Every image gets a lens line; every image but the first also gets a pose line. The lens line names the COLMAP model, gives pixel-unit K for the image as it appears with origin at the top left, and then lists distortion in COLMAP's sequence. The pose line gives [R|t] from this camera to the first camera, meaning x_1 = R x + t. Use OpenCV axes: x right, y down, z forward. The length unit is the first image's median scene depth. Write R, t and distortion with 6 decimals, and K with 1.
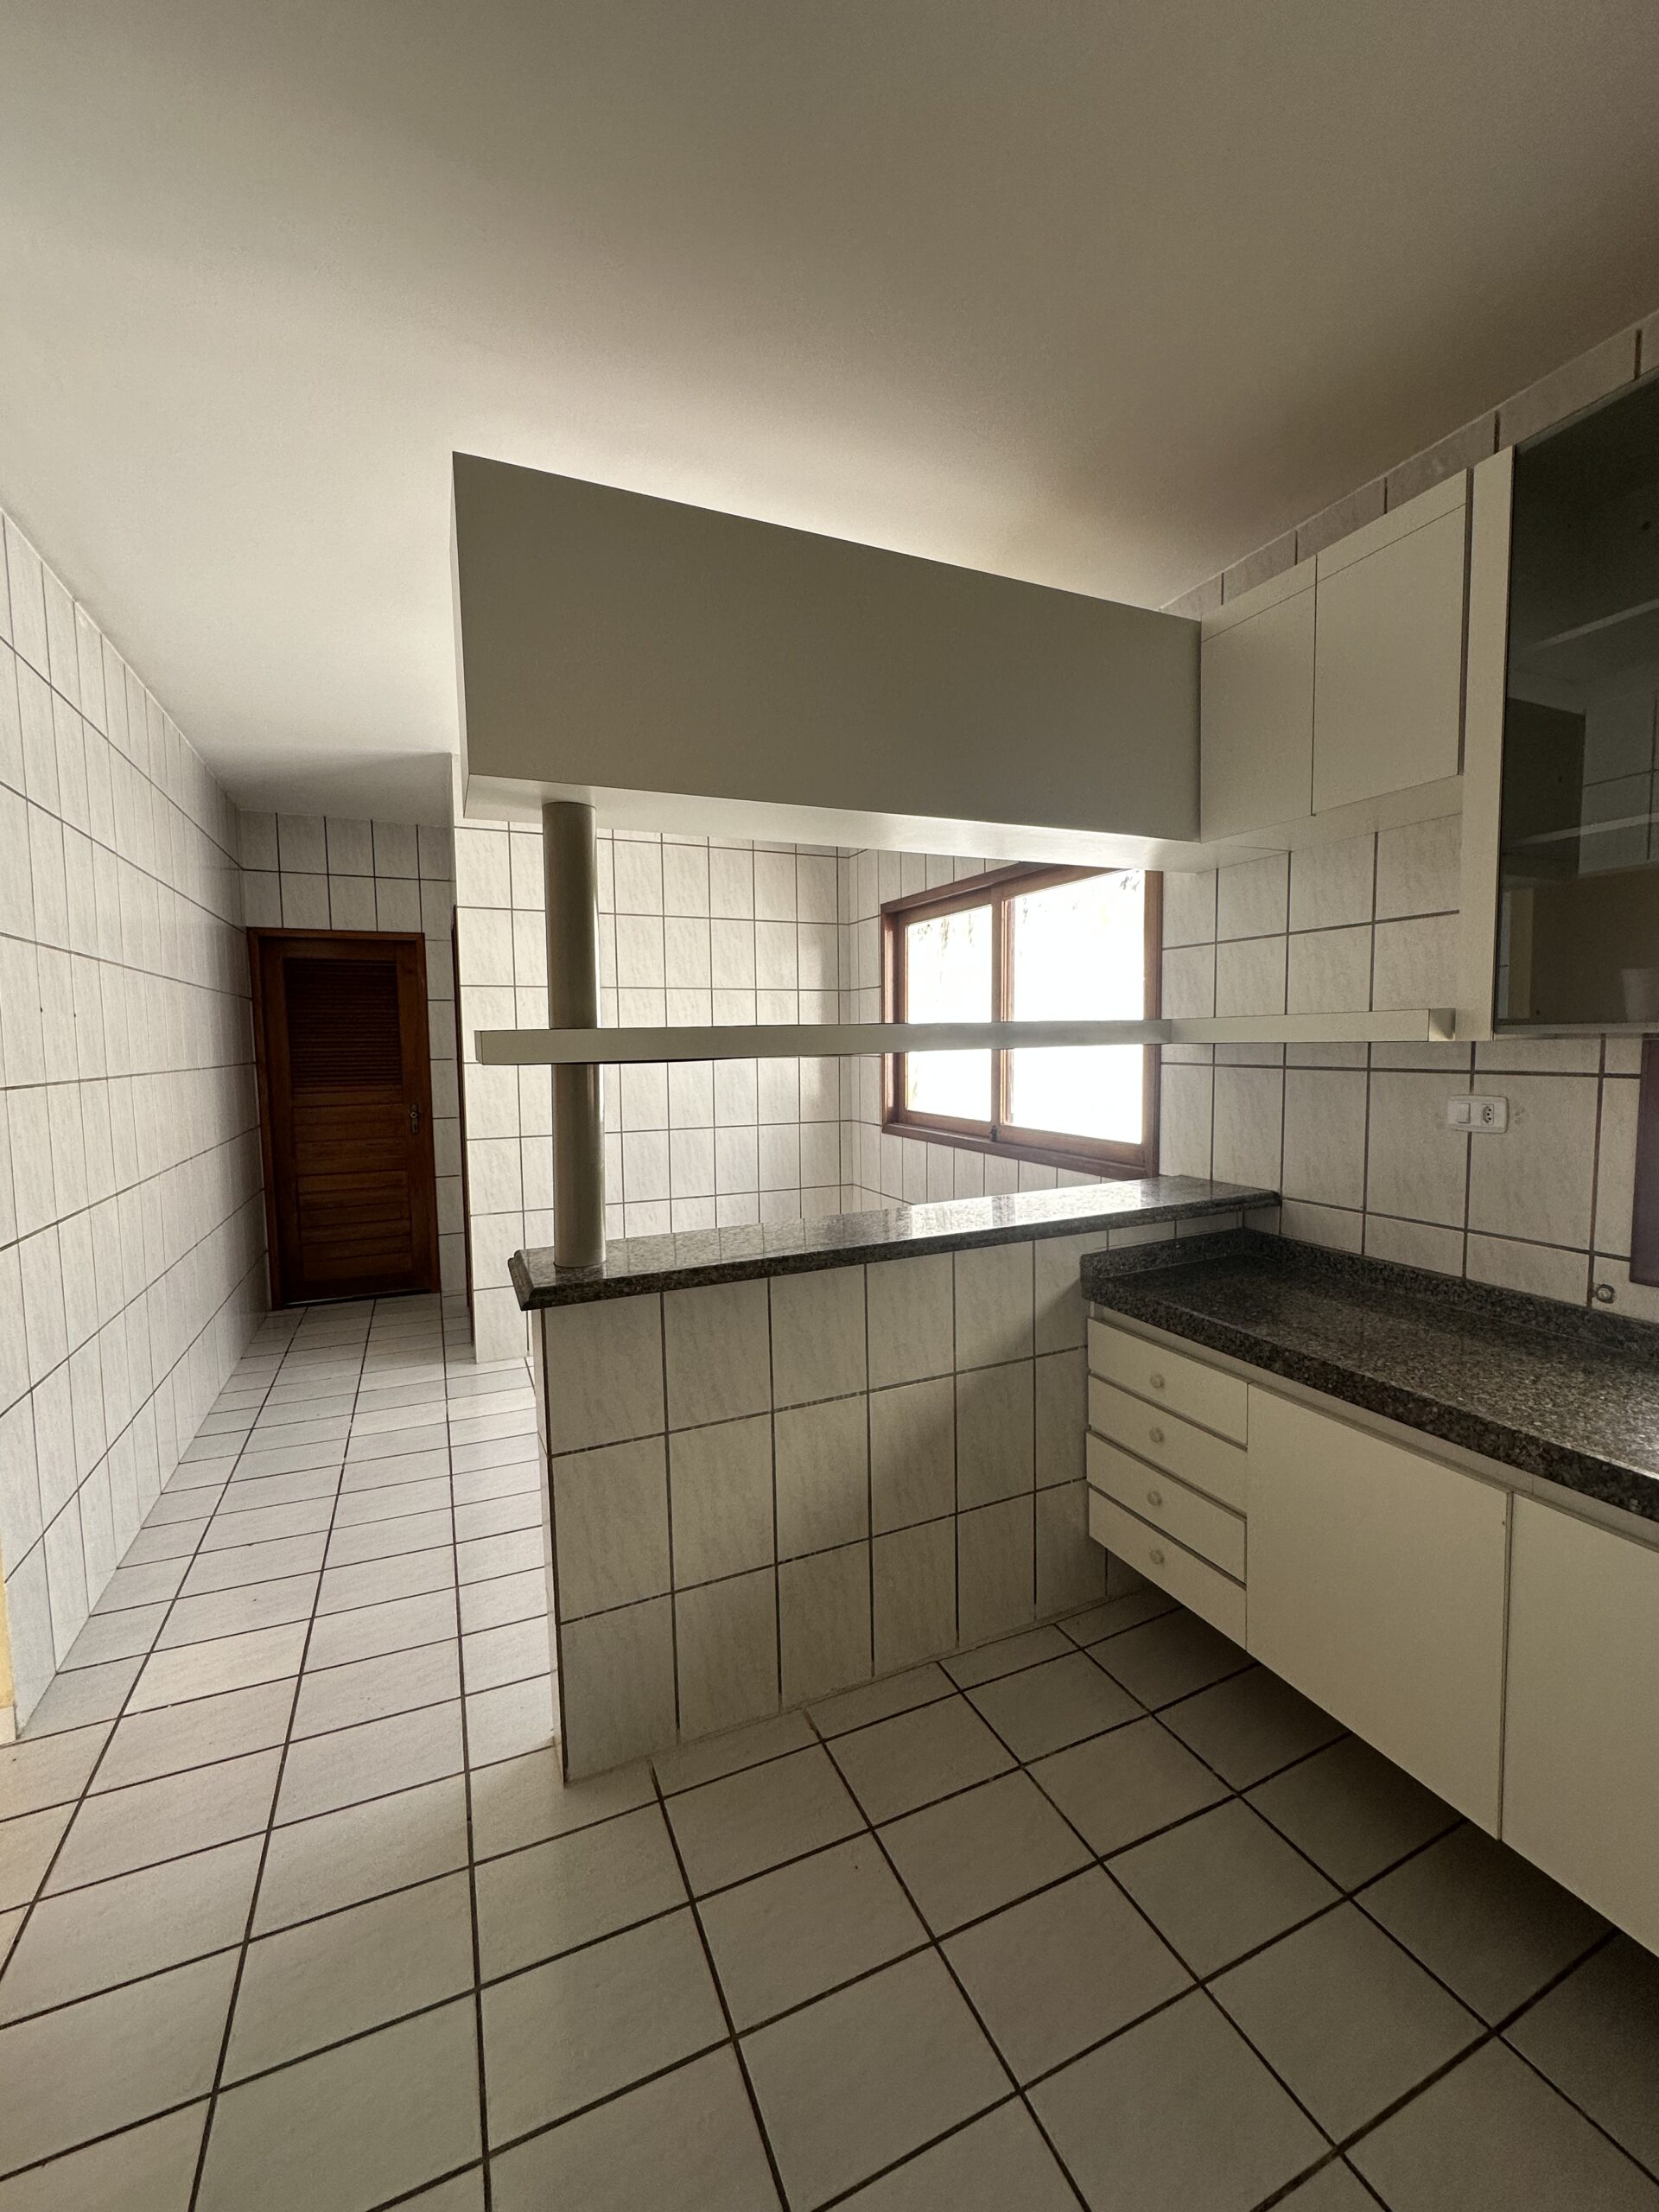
lens RADIAL K [[884.6, 0, 818.3], [0, 884.6, 1102.4], [0, 0, 1]] dist [-0.003180, 0.000784]
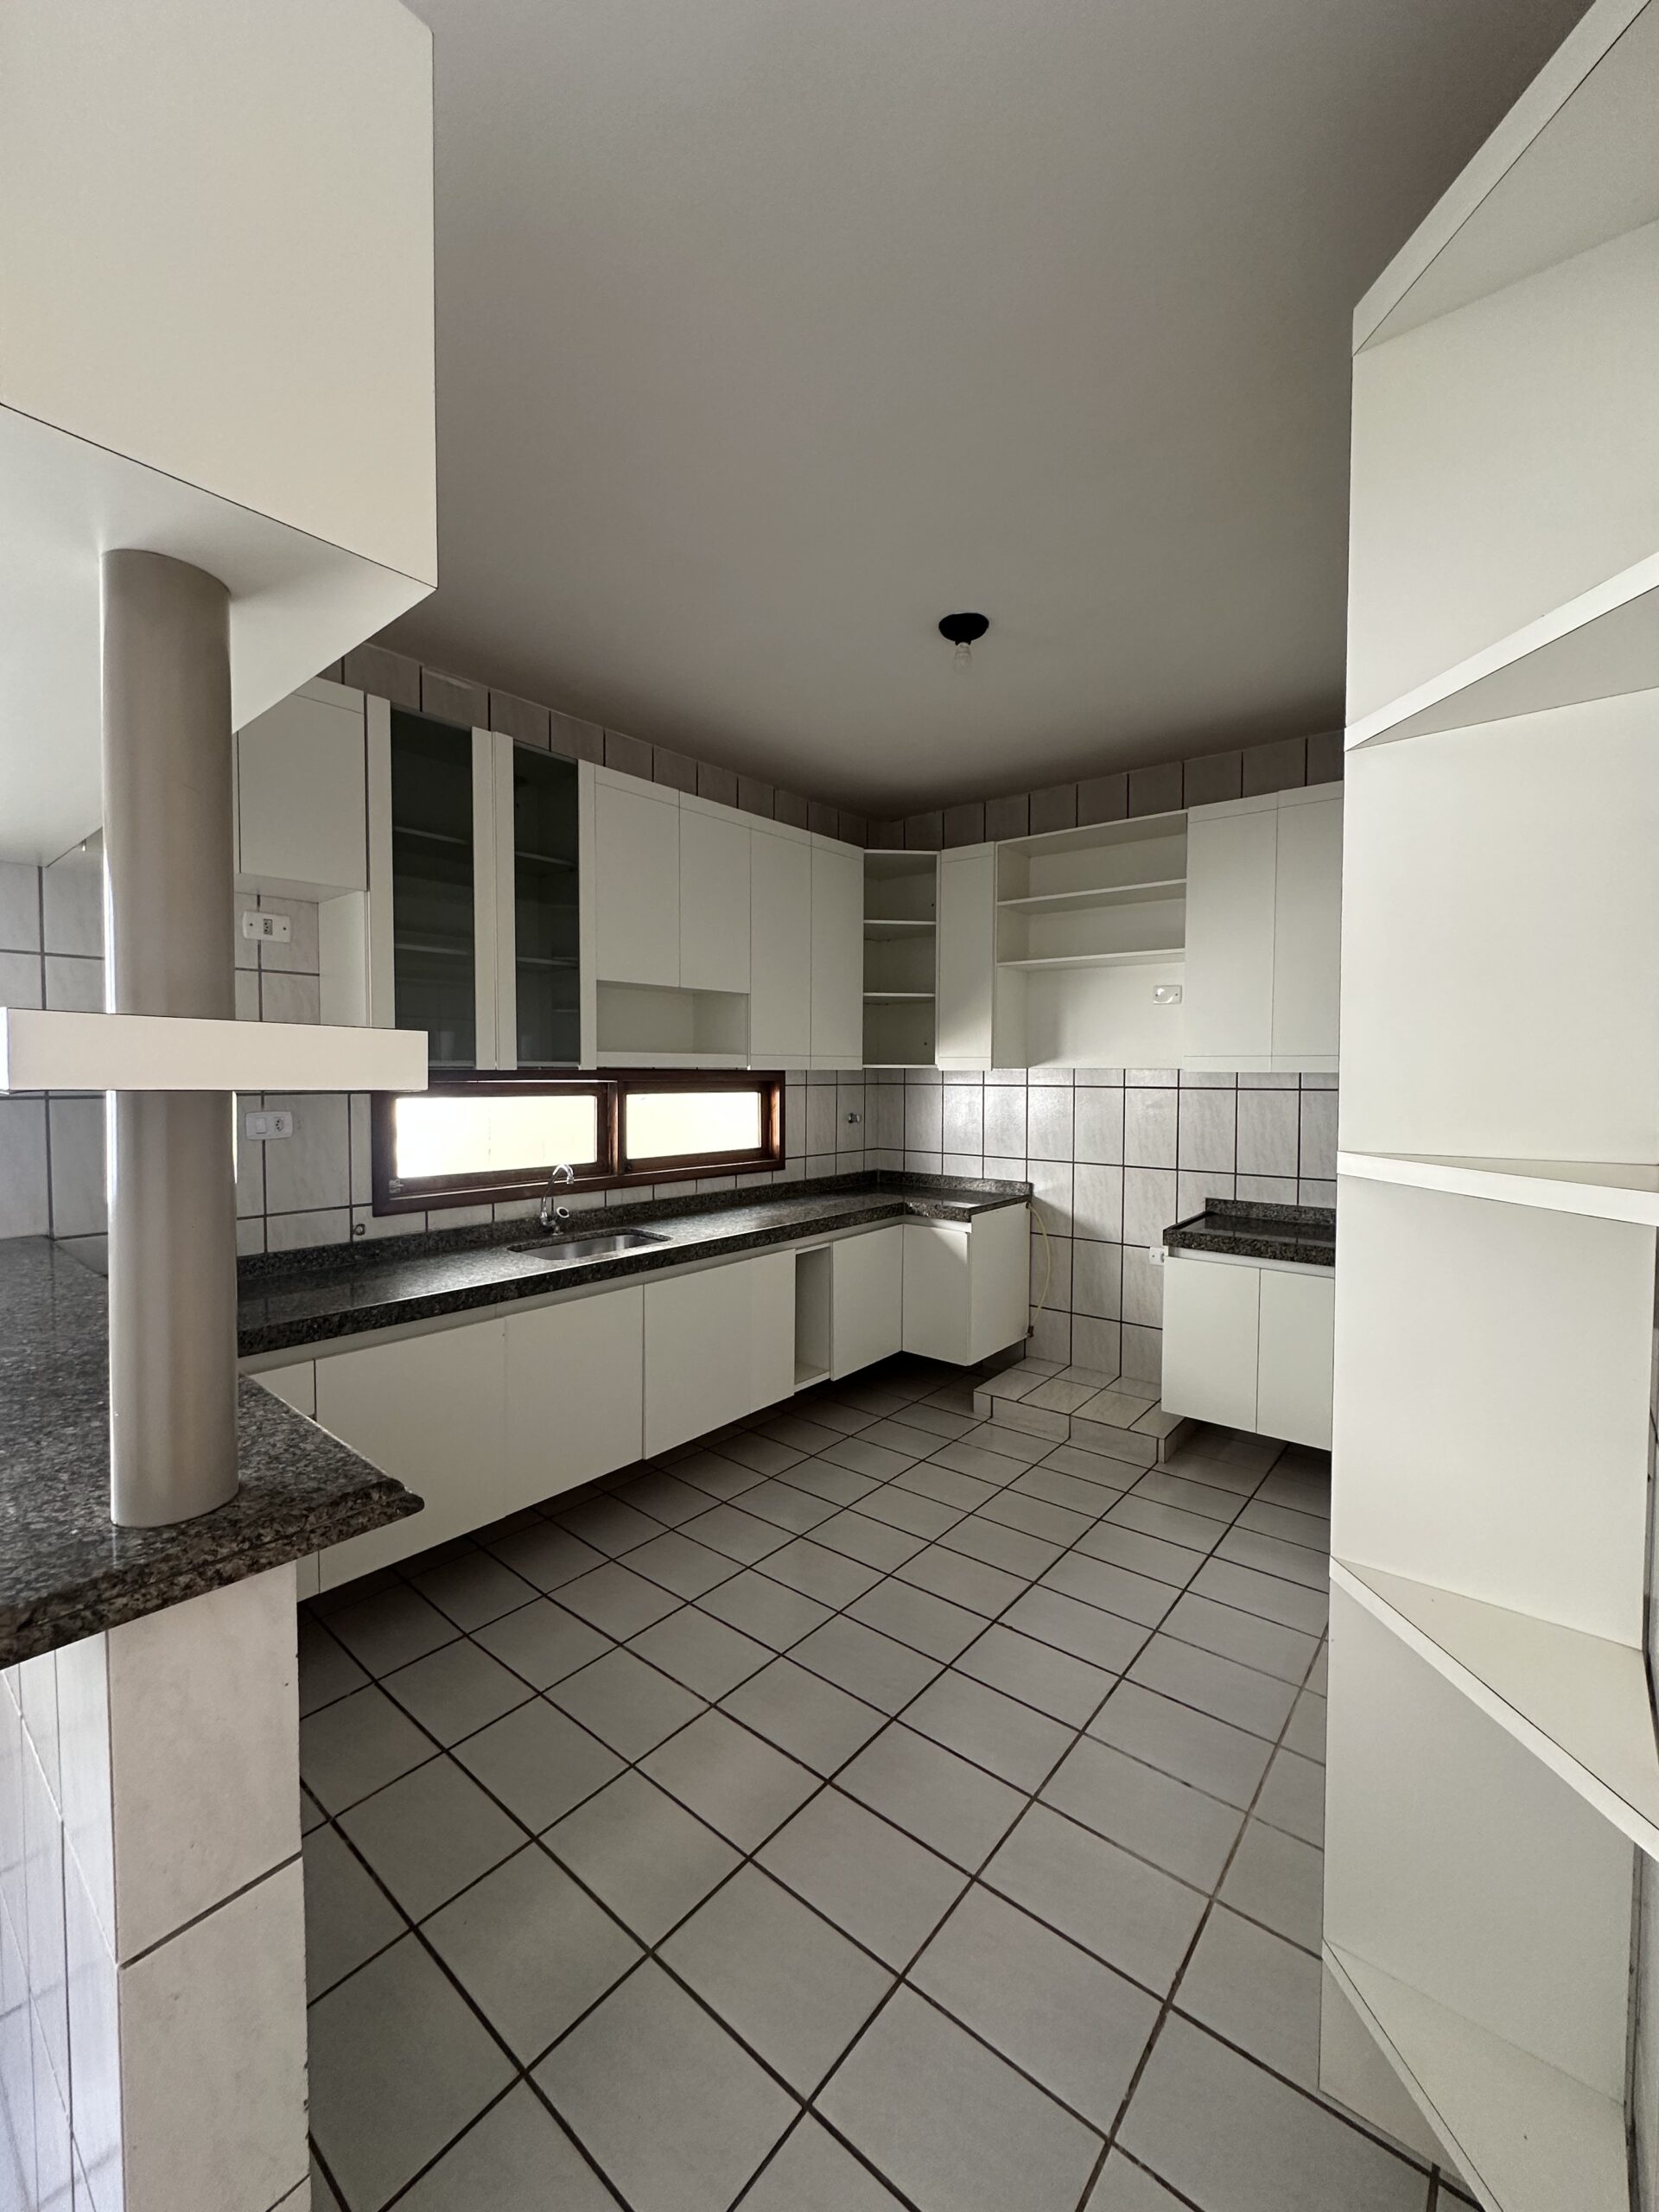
lens RADIAL K [[884.6, 0, 826.0], [0, 884.6, 1106.1], [0, 0, 1]] dist [-0.003180, 0.000784]
pose [[-0.437420, -0.026413, 0.898869, -0.884570], [0.062568, 0.996252, 0.059722, -0.046971], [-0.897078, 0.082364, -0.434128, 0.899429]]
